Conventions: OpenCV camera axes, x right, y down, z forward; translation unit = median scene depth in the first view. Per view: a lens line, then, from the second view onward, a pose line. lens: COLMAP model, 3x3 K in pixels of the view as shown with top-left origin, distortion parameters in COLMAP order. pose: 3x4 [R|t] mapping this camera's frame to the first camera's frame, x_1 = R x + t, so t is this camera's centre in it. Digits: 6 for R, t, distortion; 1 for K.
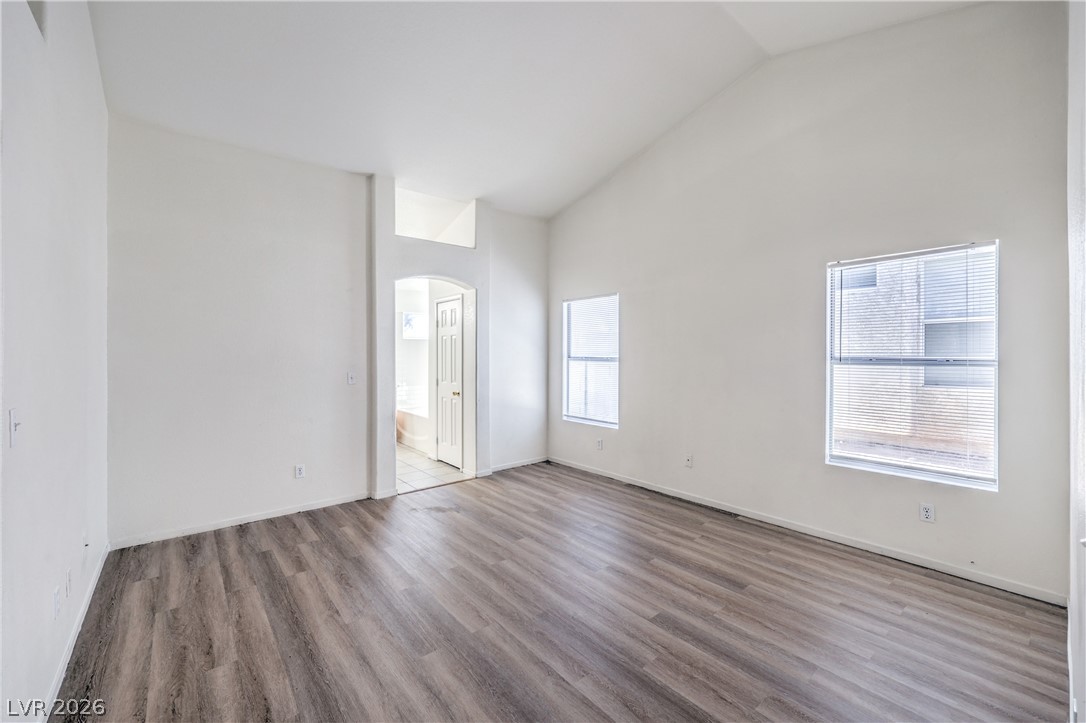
lens RADIAL K [[440.3, 0, 538.5], [0, 440.3, 353.7], [0, 0, 1]] dist [-0.000895, 0.000055]
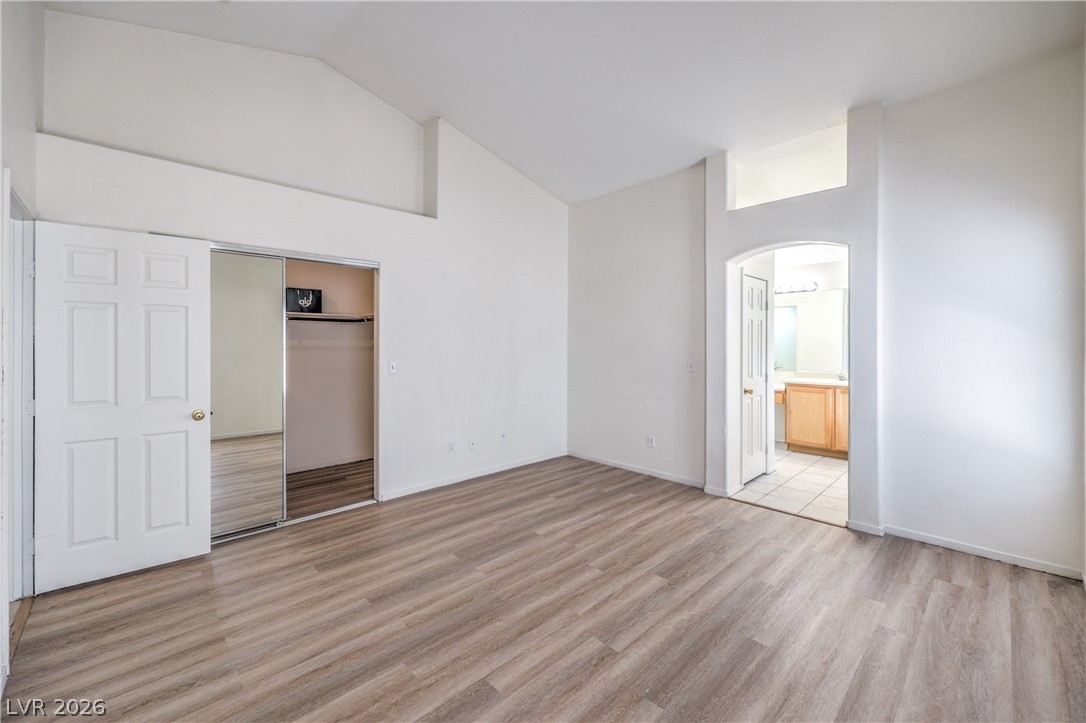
lens RADIAL K [[438.9, 0, 542.9], [0, 438.9, 341.3], [0, 0, 1]] dist [0.001077, 0.000200]
pose [[0.082190, -0.000483, -0.996617, 0.674196], [0.001447, 0.999999, -0.000366, -0.003004], [0.996616, -0.001412, 0.082190, 0.668113]]
